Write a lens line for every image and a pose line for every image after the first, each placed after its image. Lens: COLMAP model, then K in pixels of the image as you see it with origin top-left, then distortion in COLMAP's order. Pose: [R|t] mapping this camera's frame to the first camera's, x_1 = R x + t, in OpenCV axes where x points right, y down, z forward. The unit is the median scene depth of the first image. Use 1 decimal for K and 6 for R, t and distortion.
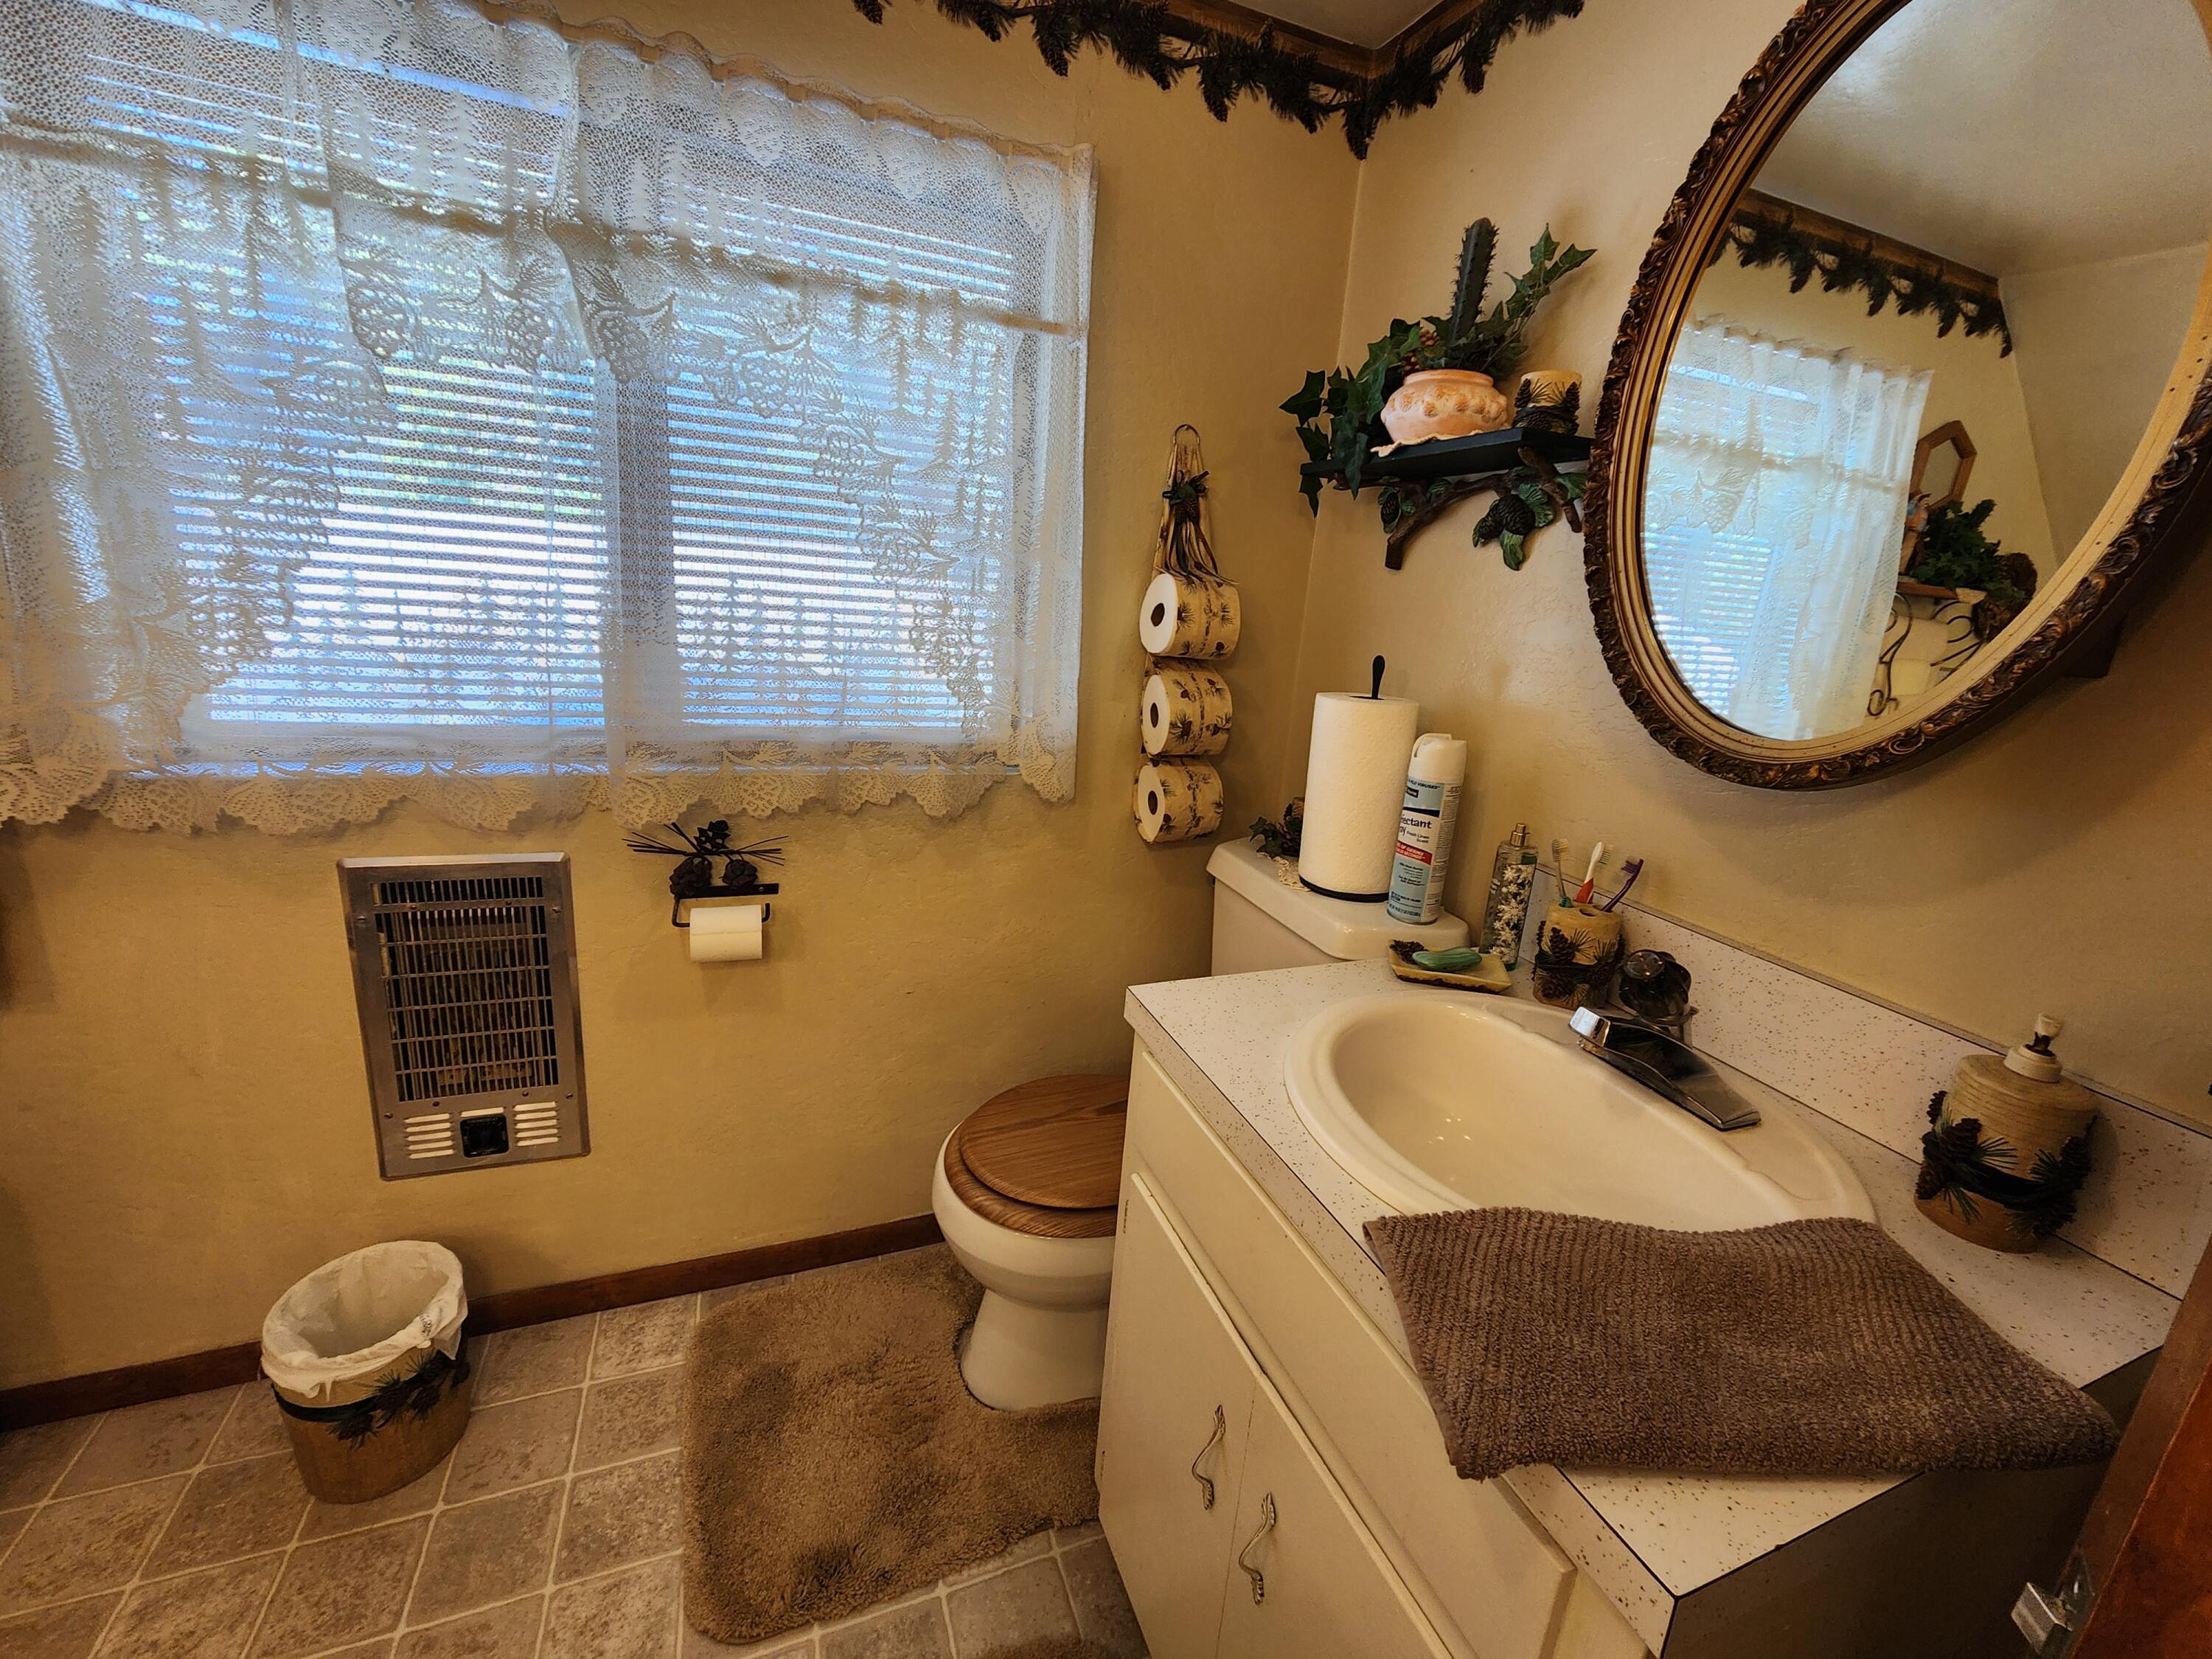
lens RADIAL K [[907.1, 0, 1112.6], [0, 907.1, 814.5], [0, 0, 1]] dist [0.003139, -0.002117]
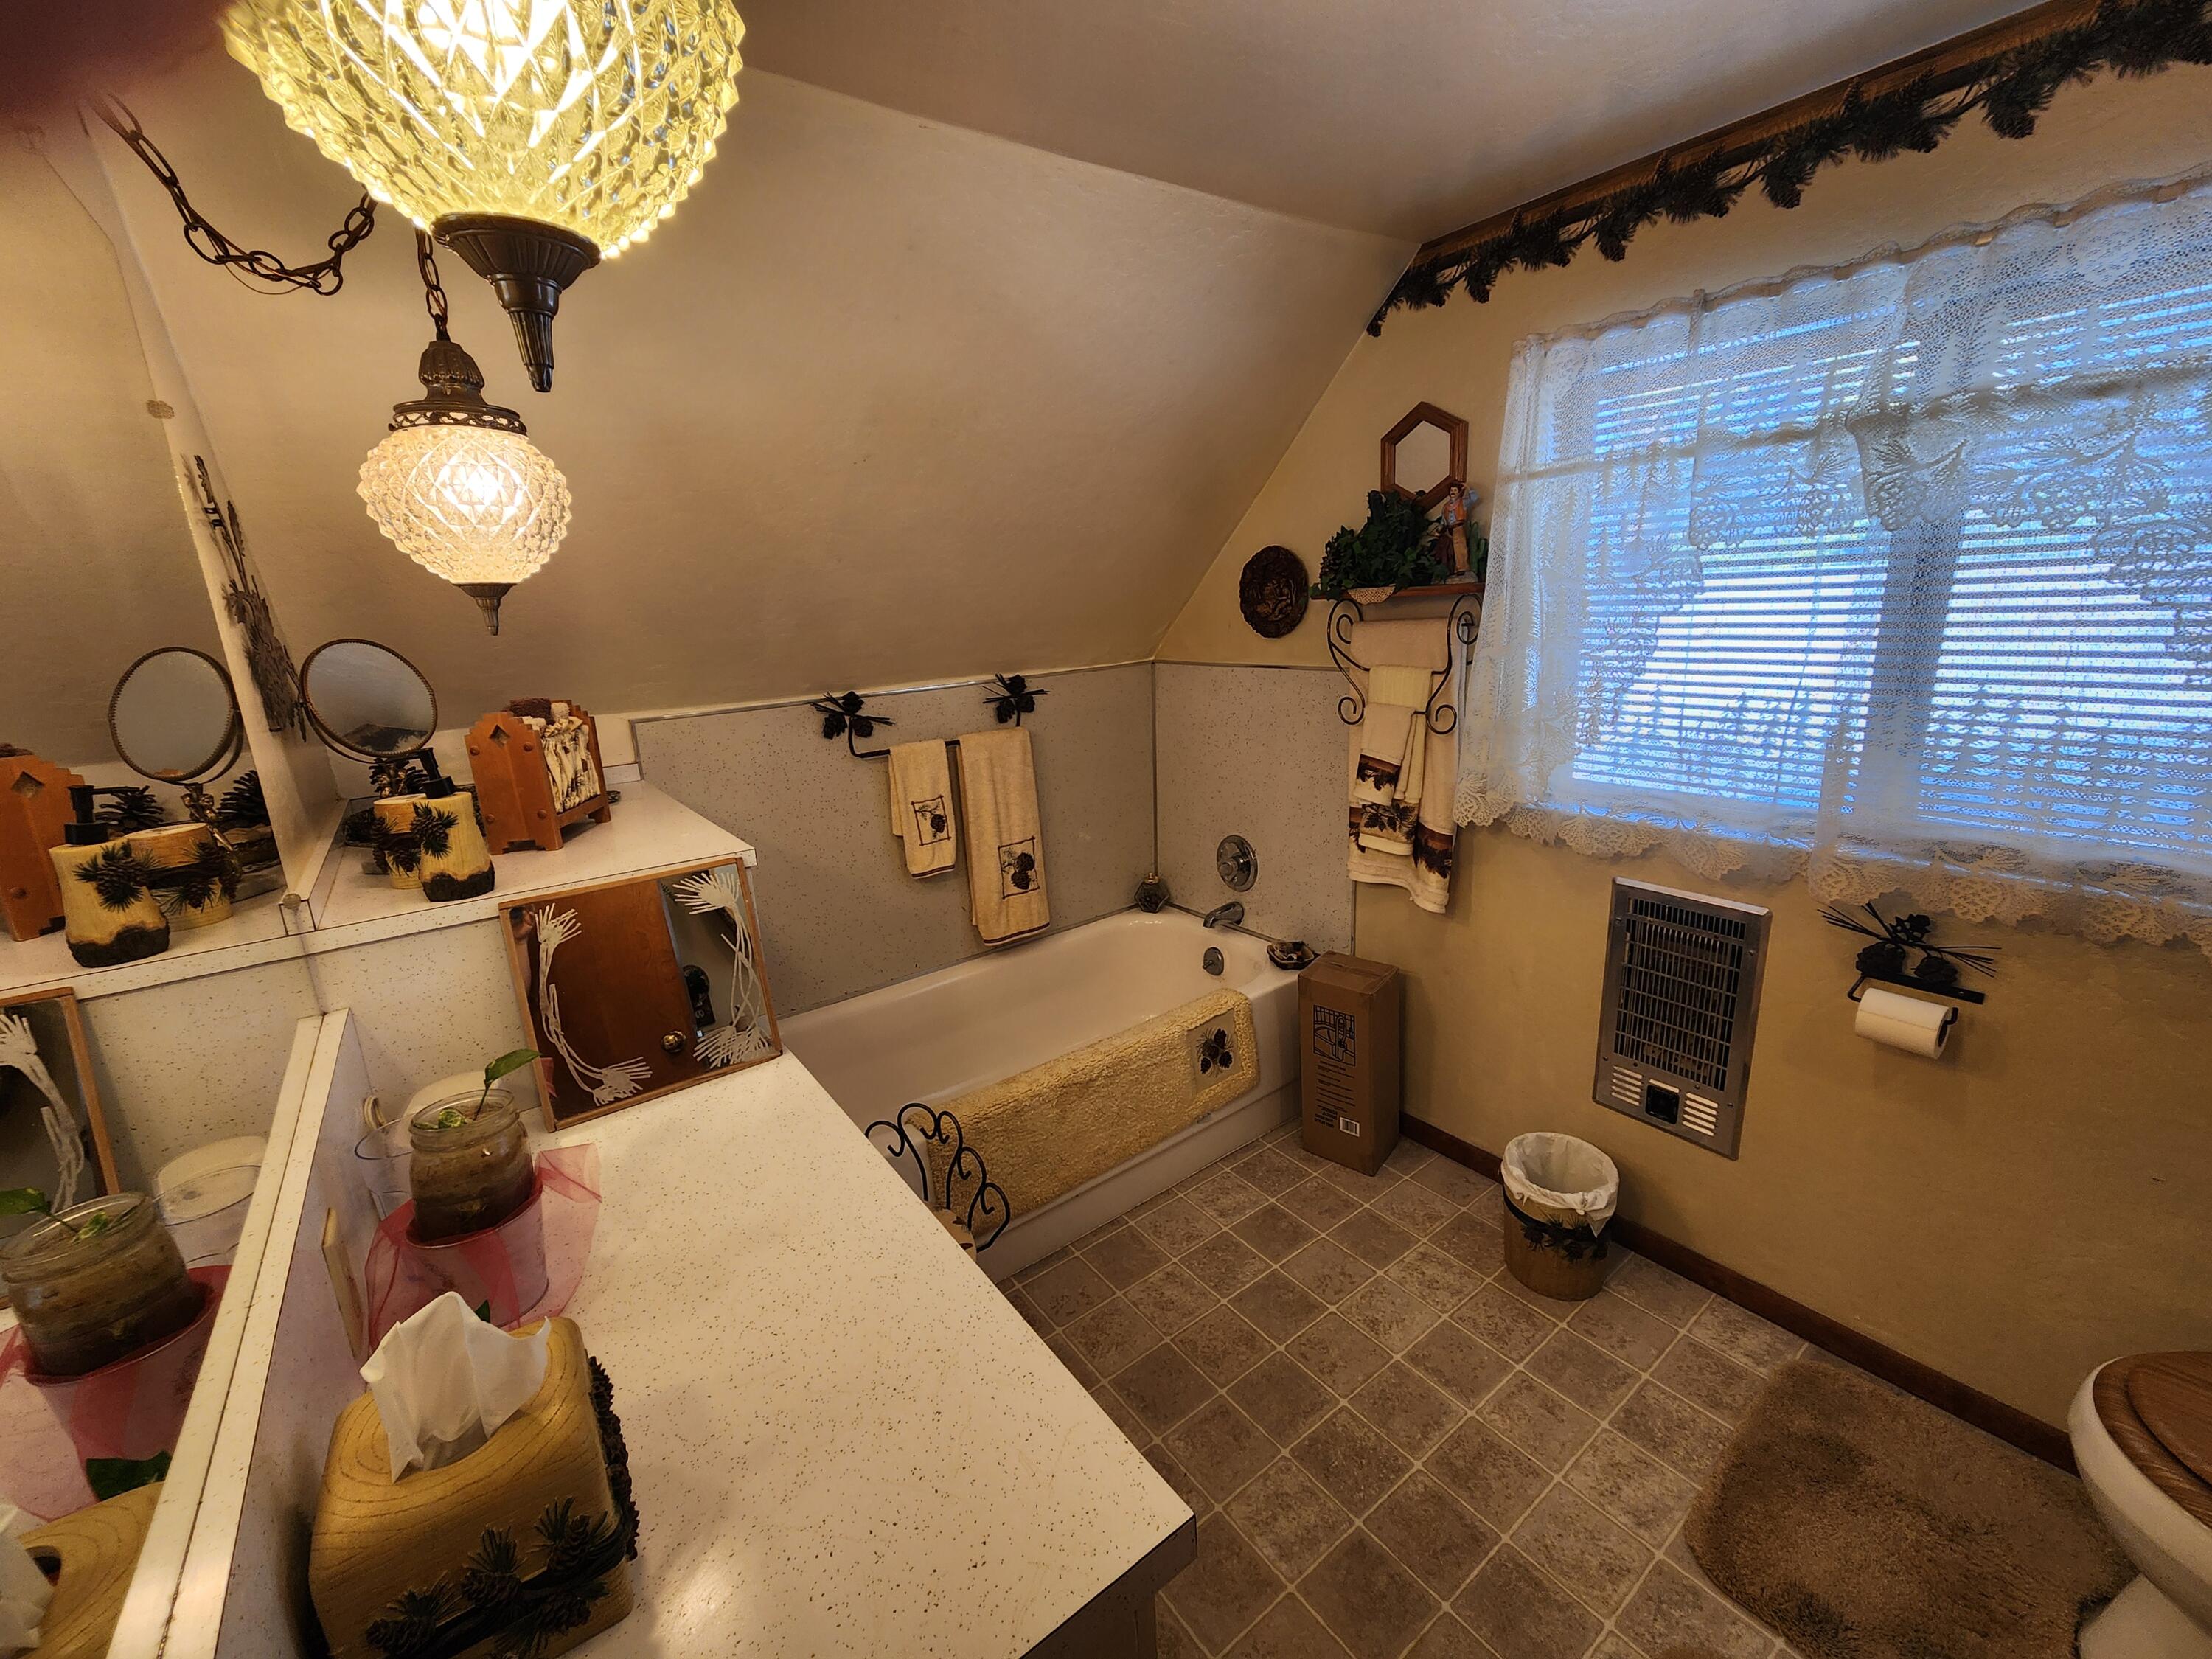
lens RADIAL K [[907.1, 0, 1107.5], [0, 907.1, 824.8], [0, 0, 1]] dist [0.003139, -0.002117]
pose [[0.256081, 0.147699, -0.955305, 0.316730], [-0.178113, 0.978547, 0.103548, -0.037141], [0.950105, 0.143635, 0.276894, -0.195485]]
